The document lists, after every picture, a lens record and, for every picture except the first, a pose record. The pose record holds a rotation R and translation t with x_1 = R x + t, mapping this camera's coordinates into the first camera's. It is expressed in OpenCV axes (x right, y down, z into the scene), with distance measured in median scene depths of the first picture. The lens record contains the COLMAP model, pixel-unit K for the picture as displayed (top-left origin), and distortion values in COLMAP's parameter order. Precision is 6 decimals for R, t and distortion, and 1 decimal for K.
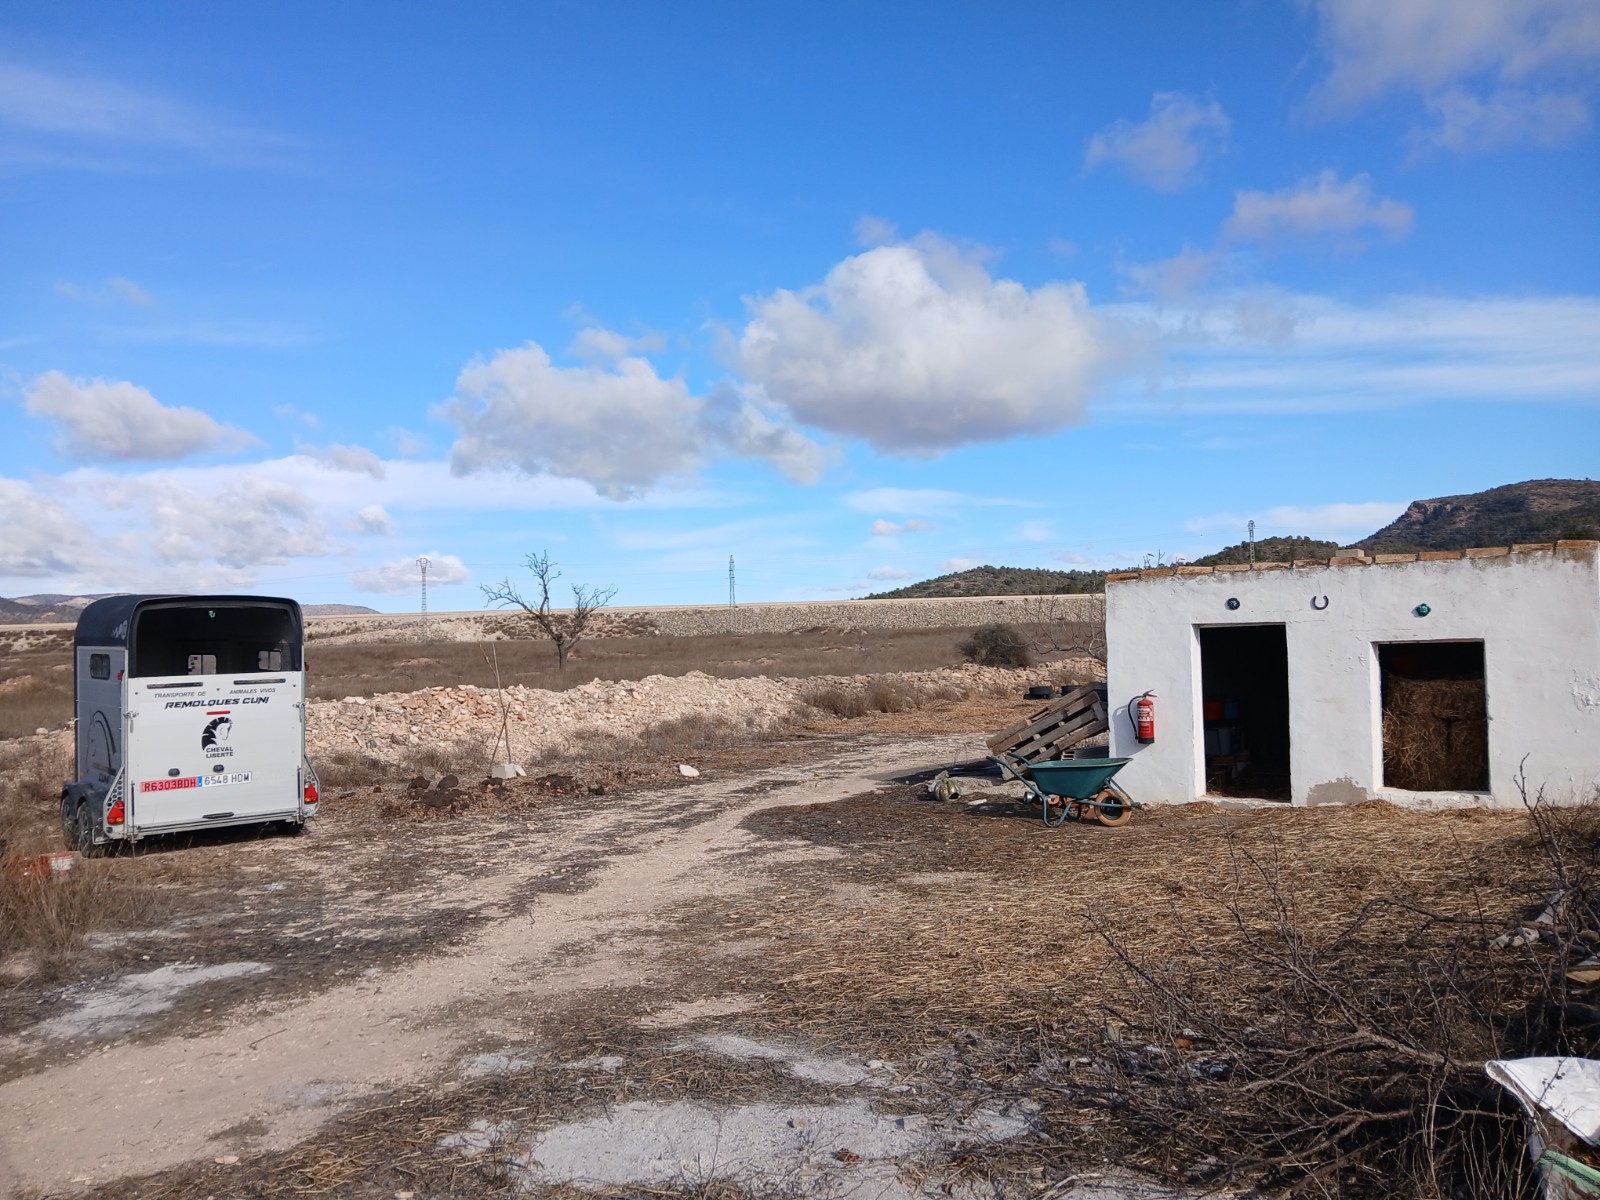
lens RADIAL K [[1214.8, 0, 795.8], [0, 1214.8, 602.7], [0, 0, 1]] dist [-0.002687, -0.004084]
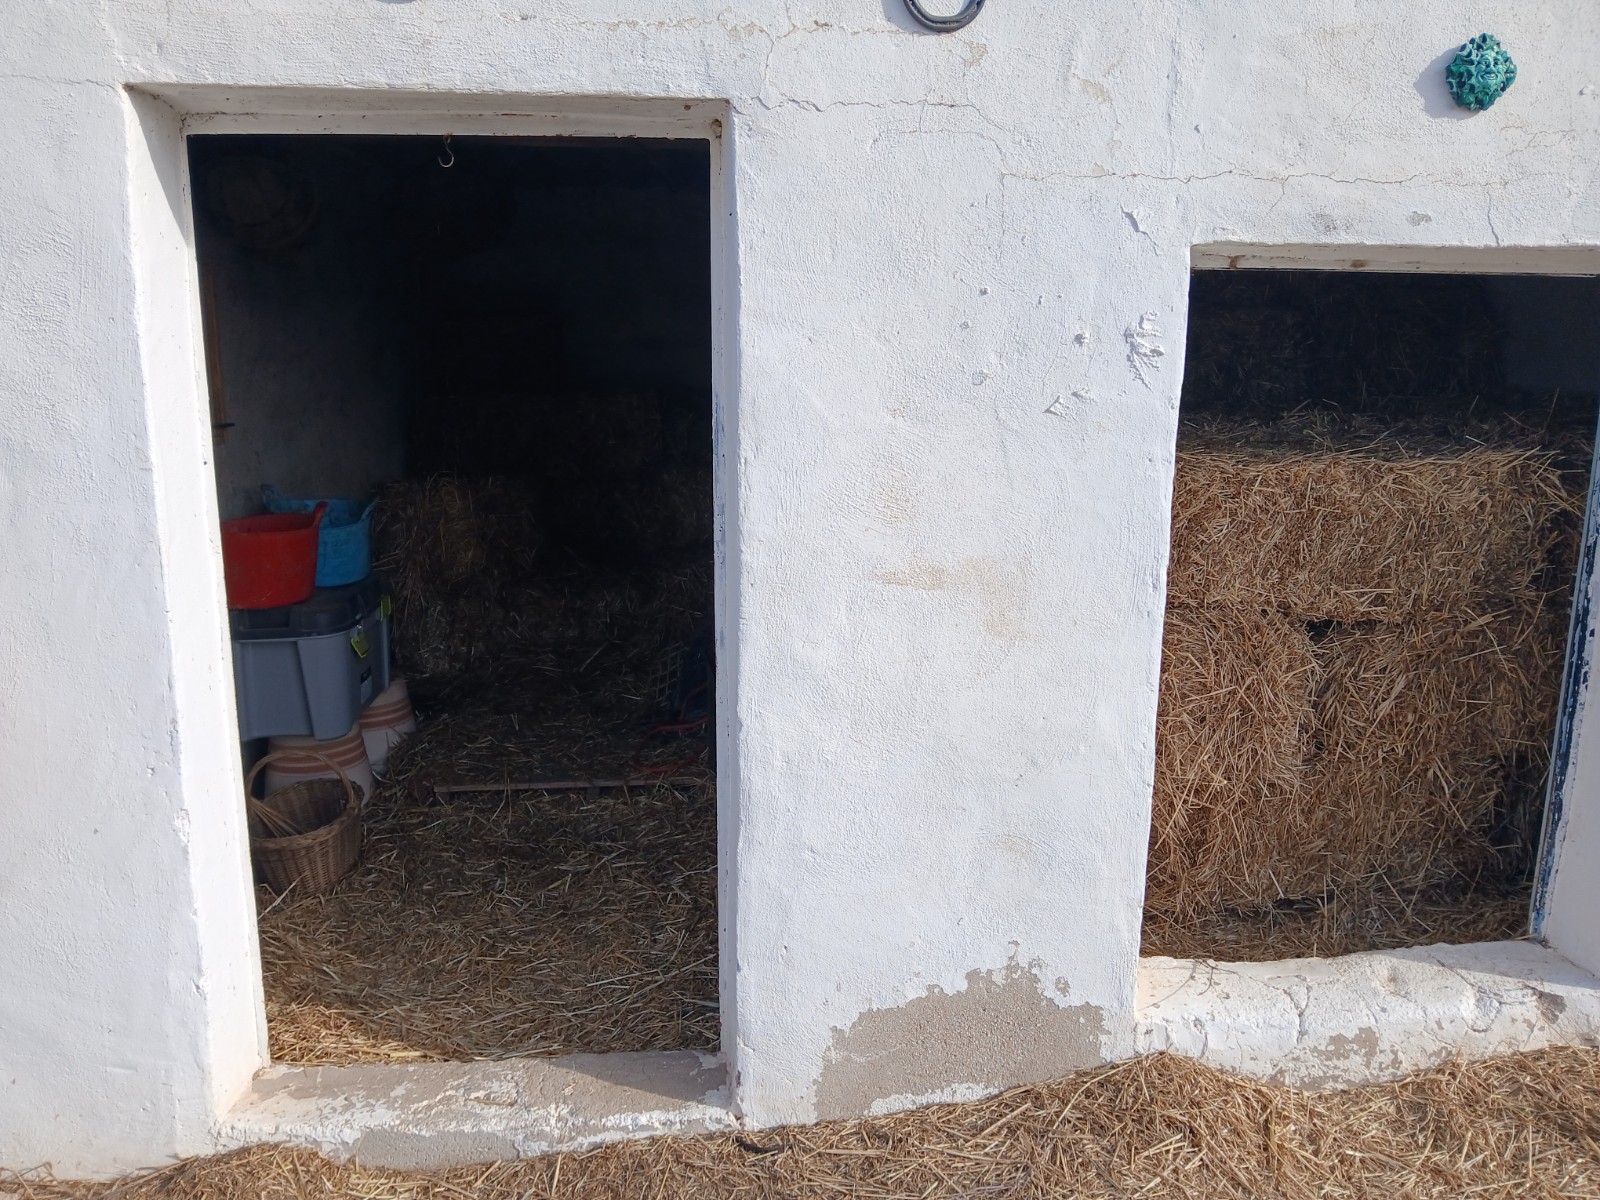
lens RADIAL K [[1214.8, 0, 794.8], [0, 1214.8, 602.7], [0, 0, 1]] dist [-0.002687, -0.004084]
pose [[0.731938, -0.103334, 0.673490, 0.302890], [-0.047189, 0.978373, 0.201396, 0.049774], [-0.679735, -0.179191, 0.711232, 0.895840]]
